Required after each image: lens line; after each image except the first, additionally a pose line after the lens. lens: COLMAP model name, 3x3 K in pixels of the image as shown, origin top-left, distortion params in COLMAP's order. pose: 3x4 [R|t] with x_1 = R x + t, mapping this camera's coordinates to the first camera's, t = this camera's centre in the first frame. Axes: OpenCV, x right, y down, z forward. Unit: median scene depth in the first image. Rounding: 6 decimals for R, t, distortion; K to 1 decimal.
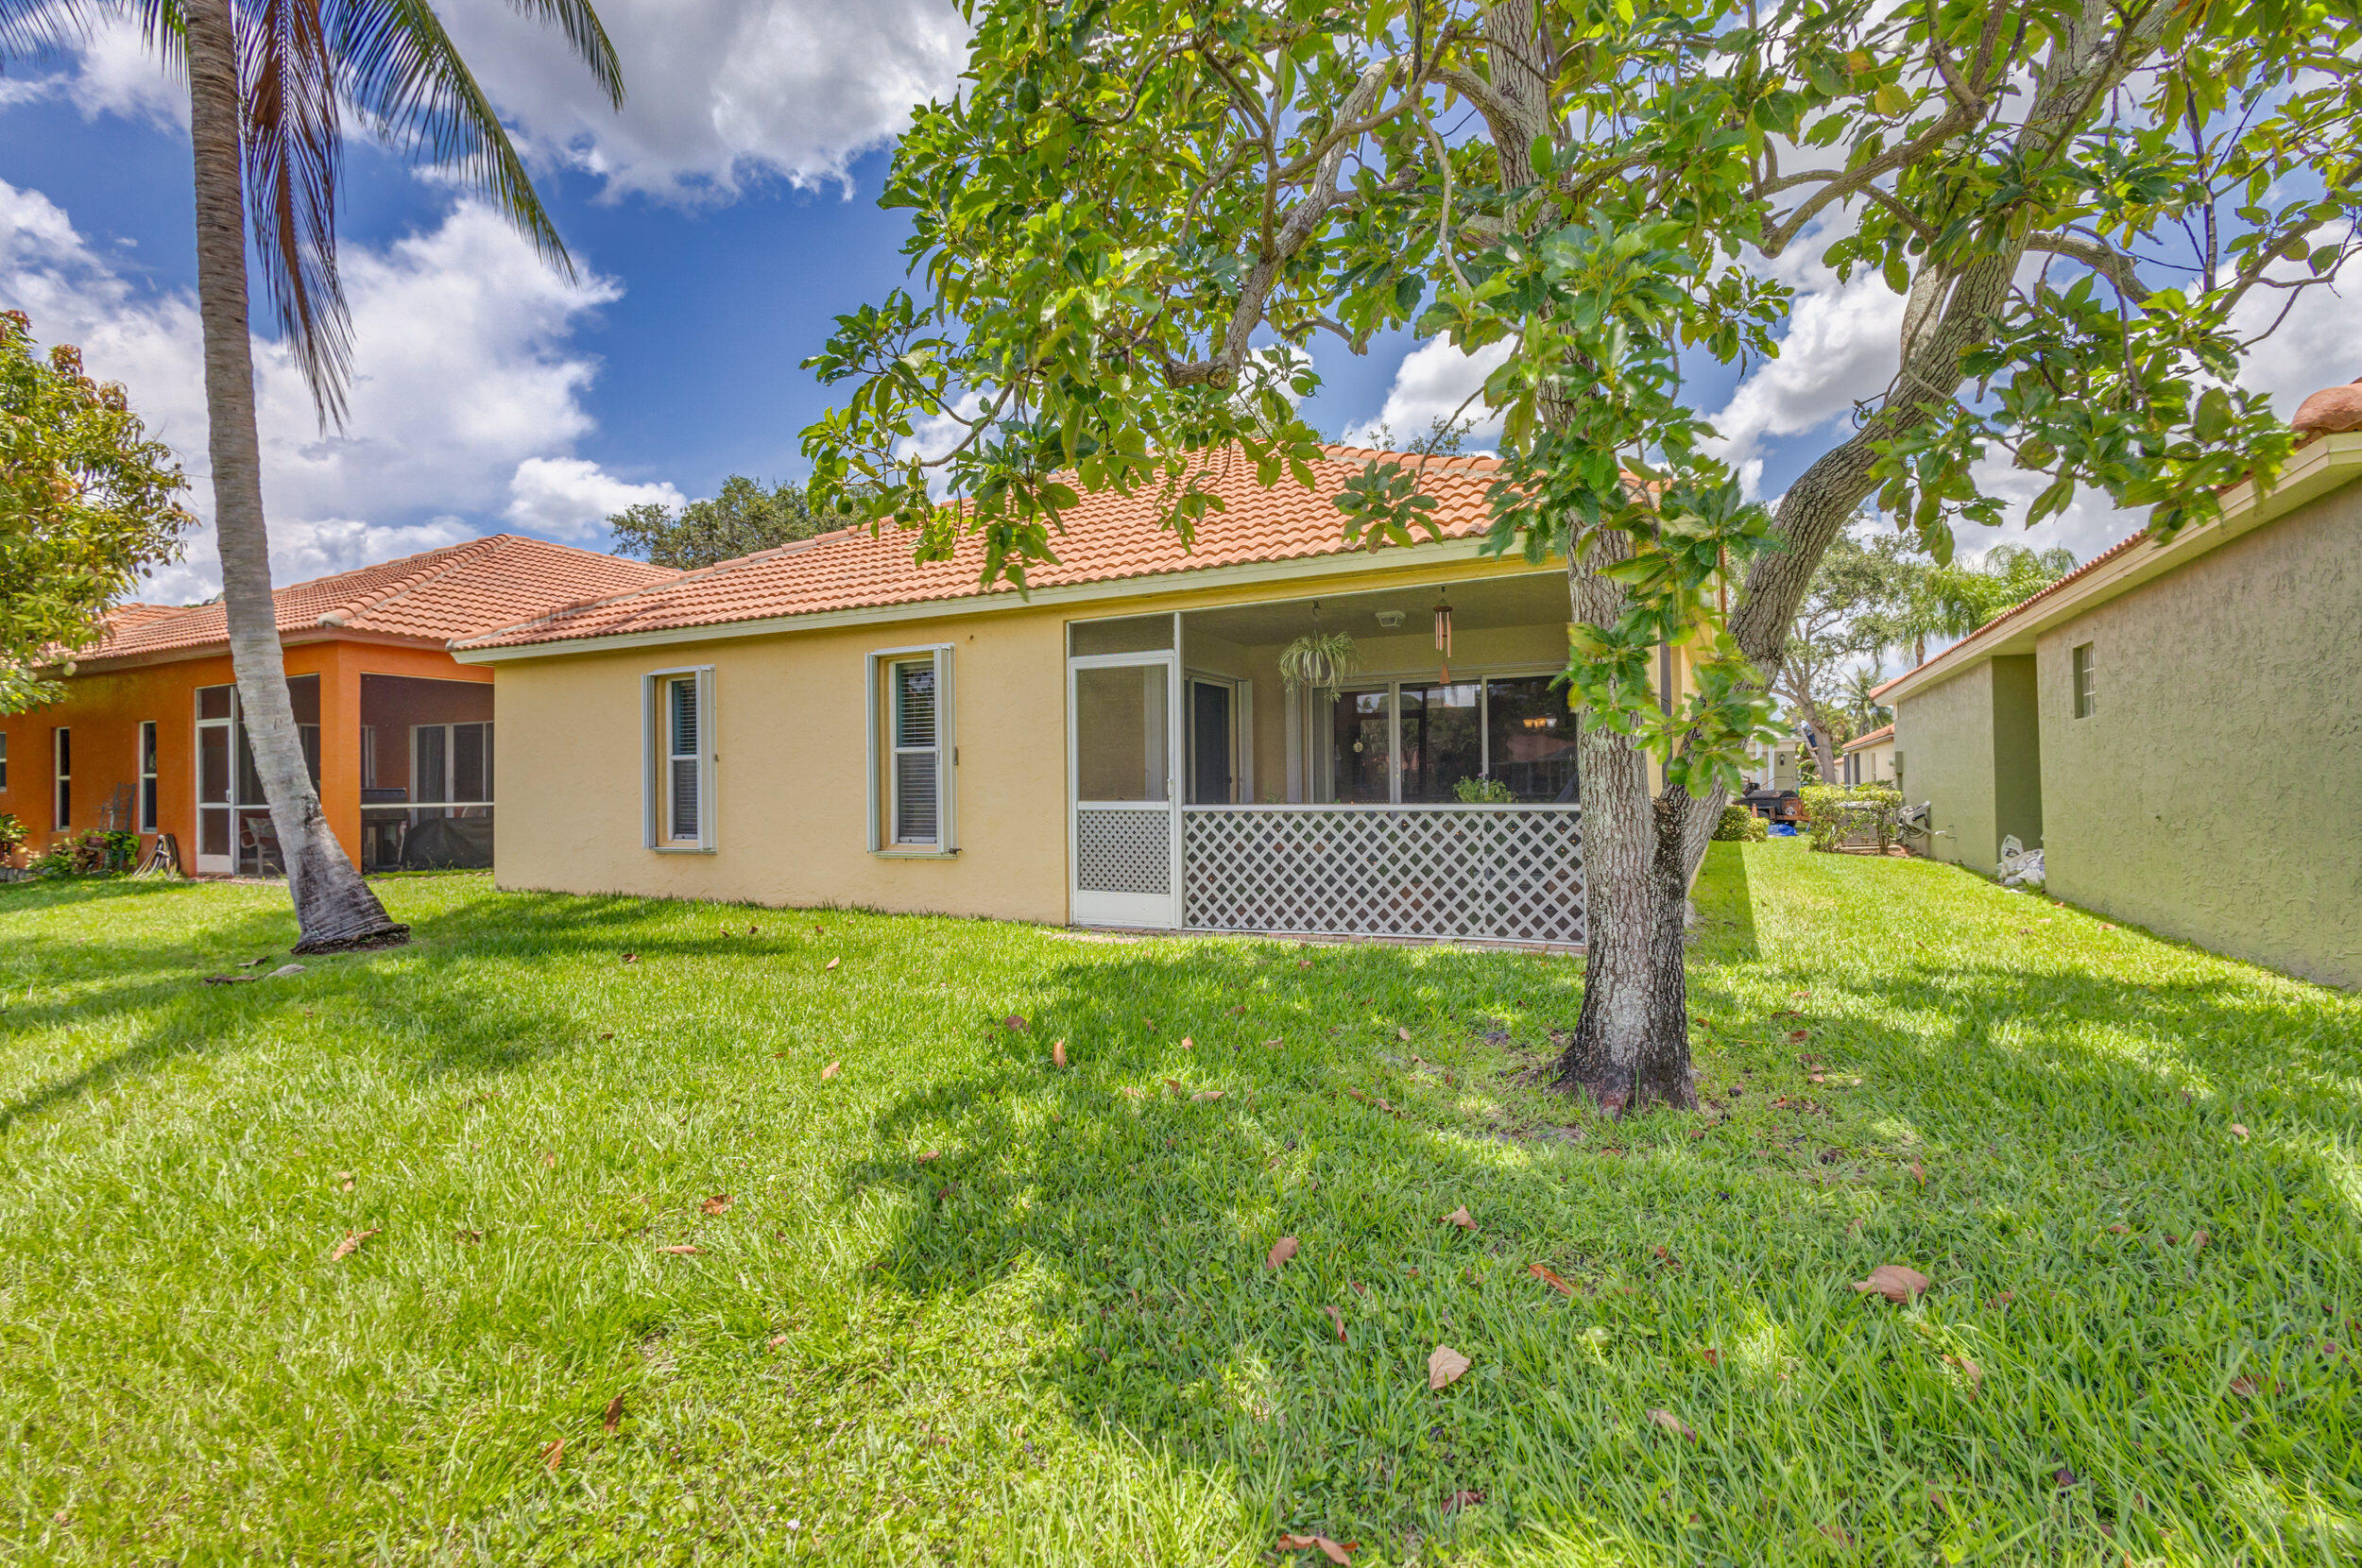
lens RADIAL K [[1080.6, 0, 1177.2], [0, 1080.6, 783.8], [0, 0, 1]] dist [0.014383, -0.001952]
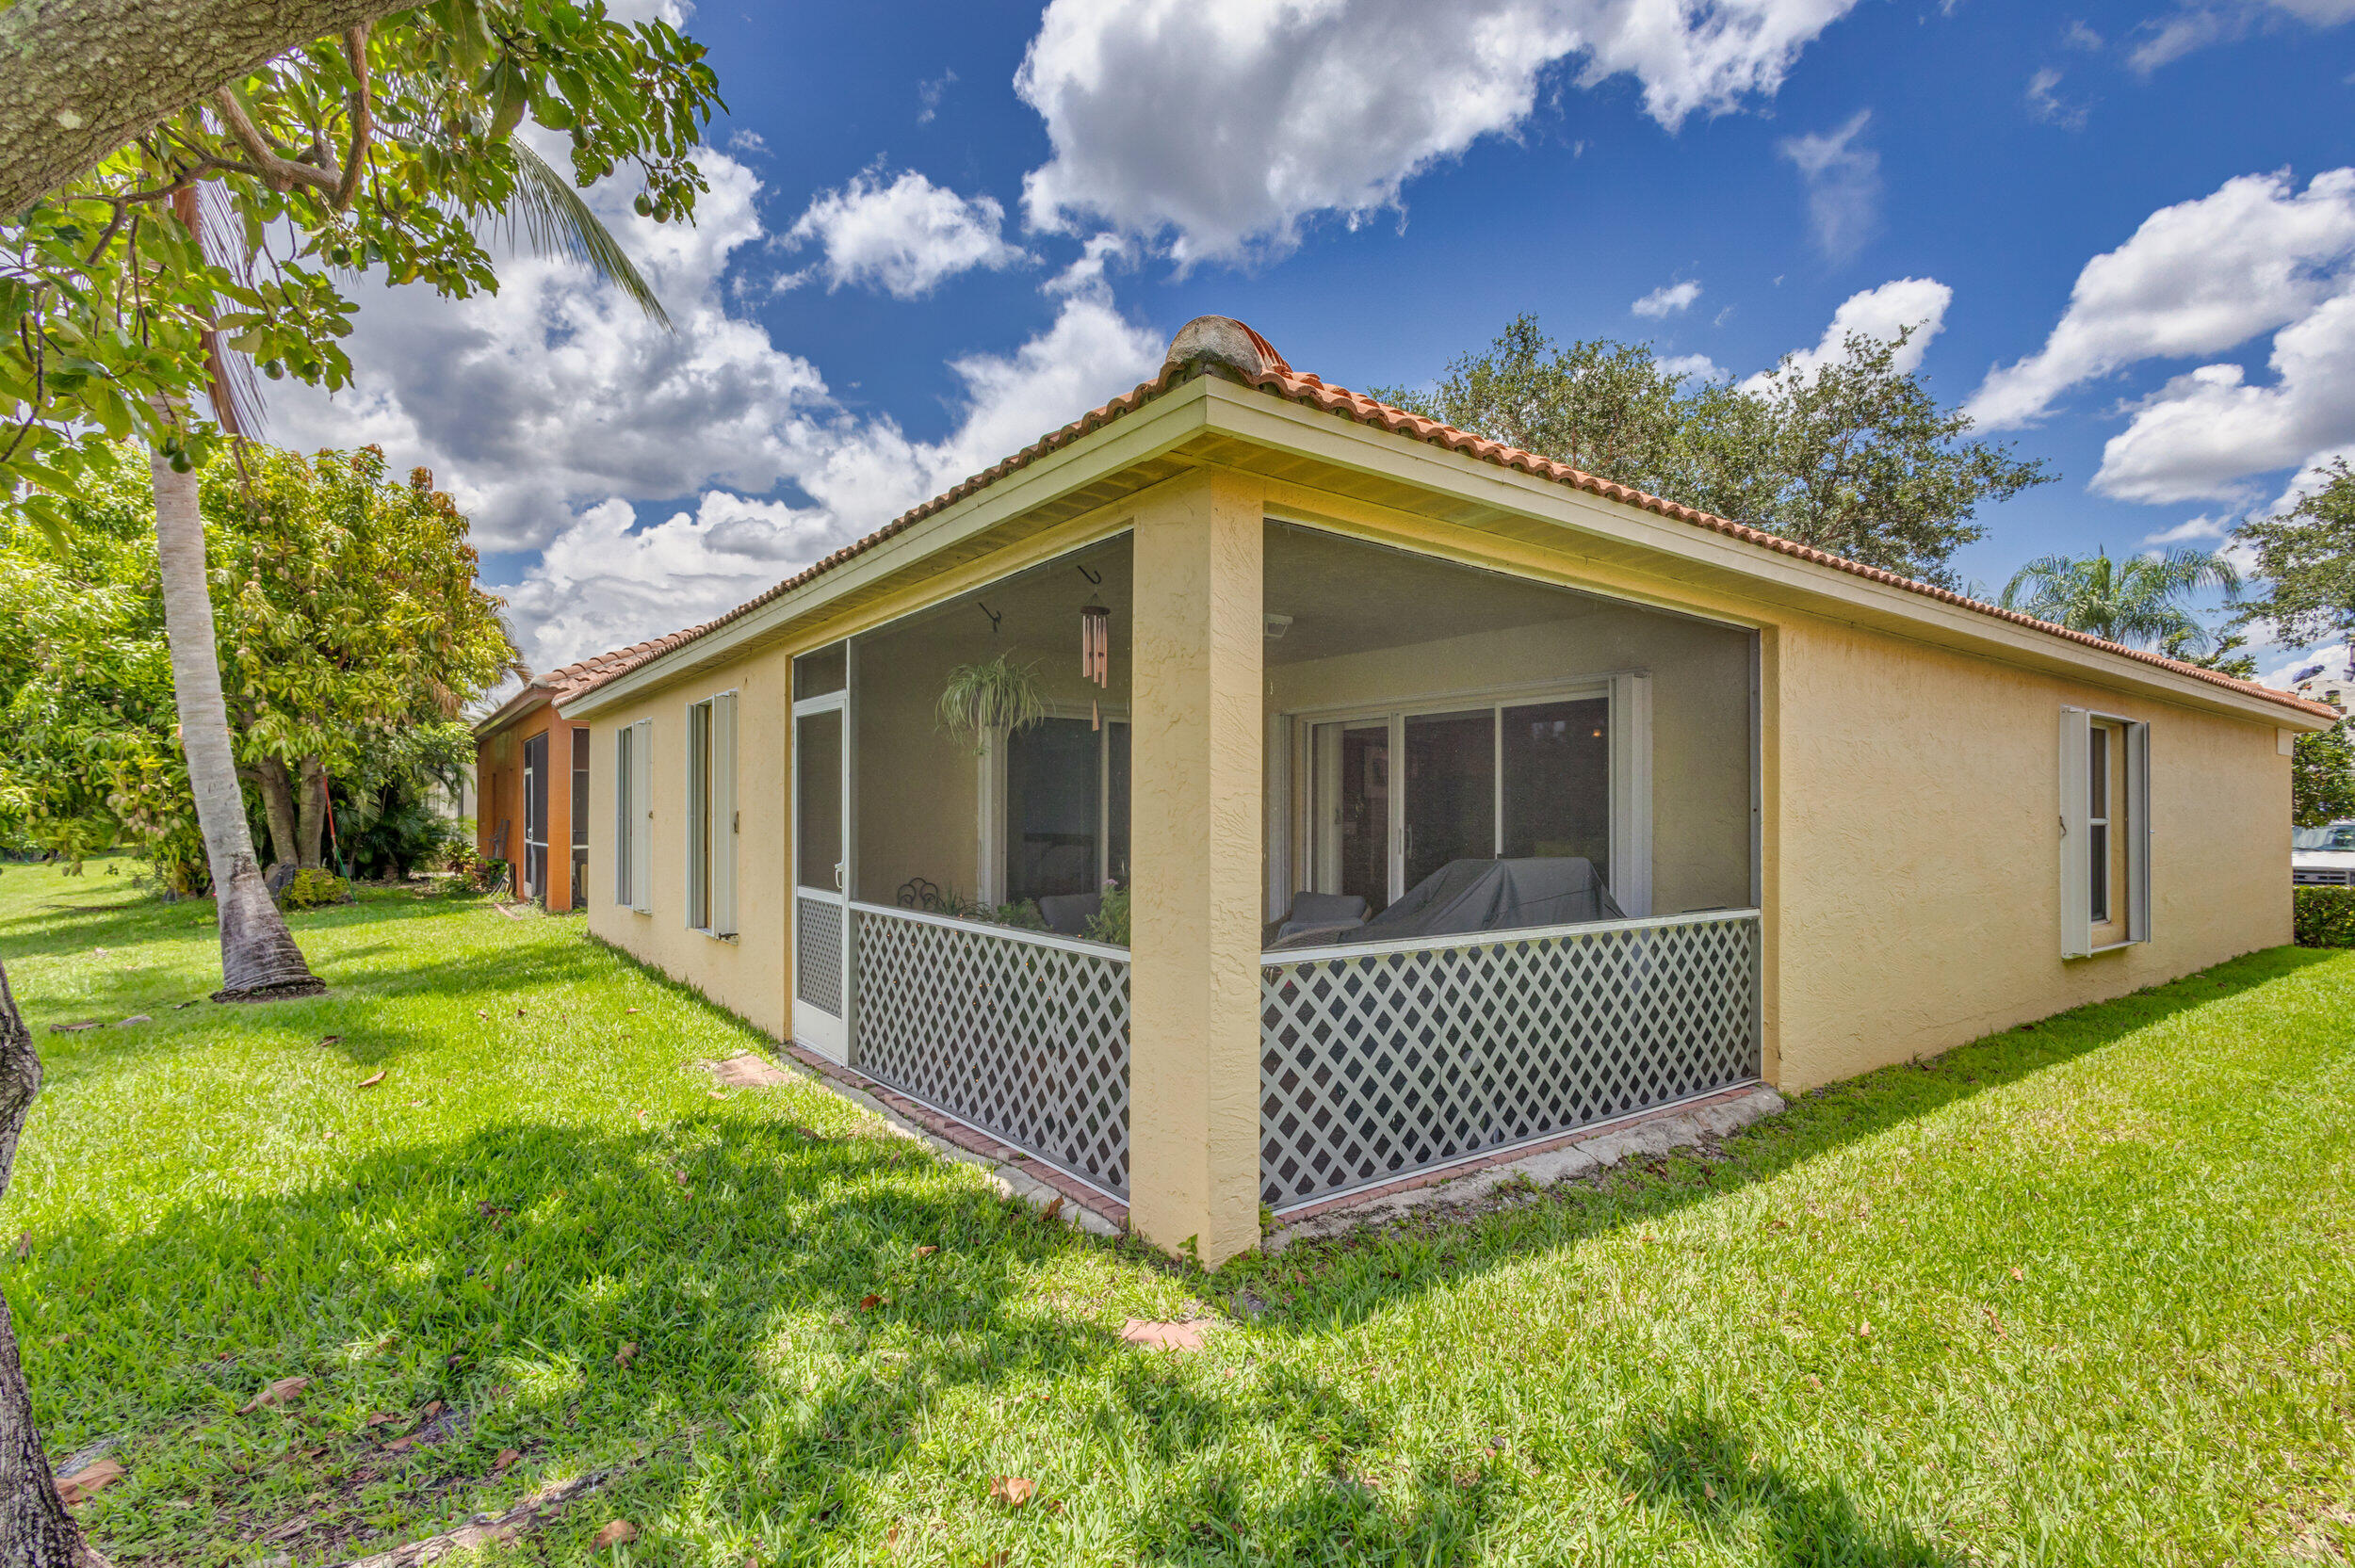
lens RADIAL K [[1092.9, 0, 1224.5], [0, 1092.9, 817.6], [0, 0, 1]] dist [0.000996, -0.000117]
pose [[0.900080, 0.013993, -0.435500, 0.529963], [-0.007986, 0.999846, 0.015621, -0.047743], [0.435652, -0.010582, 0.900053, 0.421361]]
